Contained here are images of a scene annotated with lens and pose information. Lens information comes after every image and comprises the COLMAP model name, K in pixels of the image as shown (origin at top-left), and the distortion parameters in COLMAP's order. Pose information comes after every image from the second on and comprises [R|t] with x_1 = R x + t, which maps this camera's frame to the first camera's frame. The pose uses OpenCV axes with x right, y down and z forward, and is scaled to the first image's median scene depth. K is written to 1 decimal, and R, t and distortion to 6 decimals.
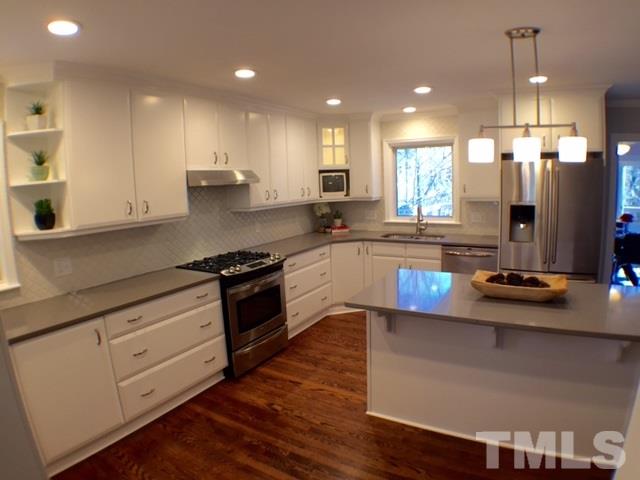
lens RADIAL K [[381.6, 0, 320.0], [0, 381.6, 240.0], [0, 0, 1]] dist [-0.177635, 0.029087]
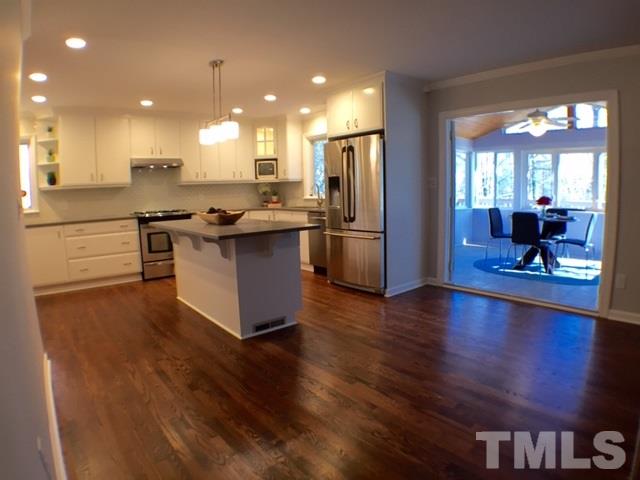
lens RADIAL K [[381.6, 0, 320.0], [0, 381.6, 240.0], [0, 0, 1]] dist [-0.177635, 0.029087]
pose [[0.940506, 0.063298, -0.333830, 0.741053], [-0.065038, 0.997865, 0.005975, 0.091483], [0.333495, 0.016092, 0.942615, -0.219532]]
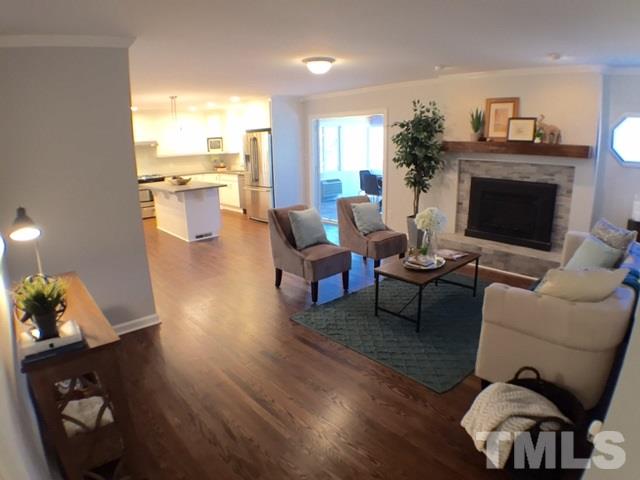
lens RADIAL K [[381.6, 0, 320.0], [0, 381.6, 240.0], [0, 0, 1]] dist [-0.177635, 0.029087]
pose [[0.956500, 0.093309, -0.276407, 1.241233], [-0.061221, 0.990573, 0.122541, 0.079014], [0.285235, -0.100288, 0.953196, -0.807716]]
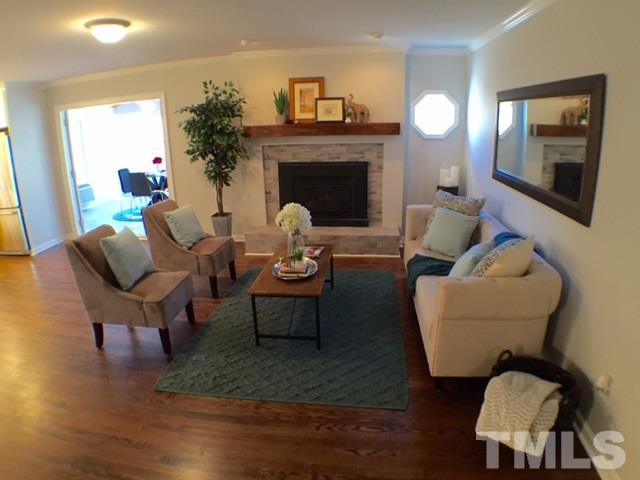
lens RADIAL K [[381.6, 0, 320.0], [0, 381.6, 240.0], [0, 0, 1]] dist [-0.177635, 0.029087]
pose [[0.912655, -0.105393, 0.394909, 1.010865], [0.048001, 0.987135, 0.152514, 0.055777], [-0.405902, -0.120237, 0.905973, -0.633620]]
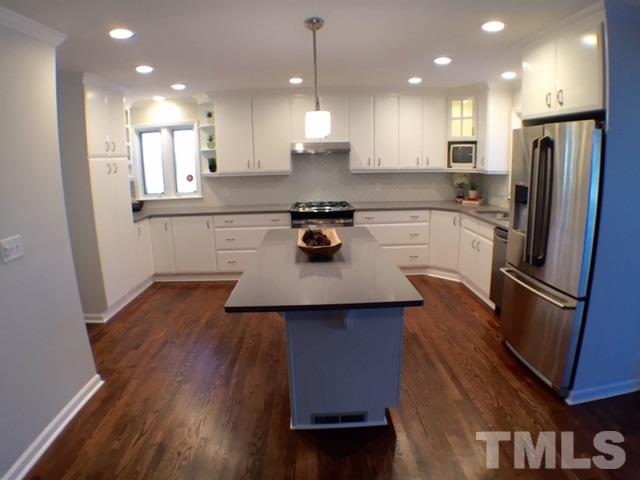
lens RADIAL K [[381.6, 0, 320.0], [0, 381.6, 240.0], [0, 0, 1]] dist [-0.177635, 0.029087]
pose [[0.536370, 0.206963, -0.818214, 0.749893], [-0.125655, 0.978245, 0.165070, -0.042873], [0.834577, 0.014274, 0.550707, 0.149310]]
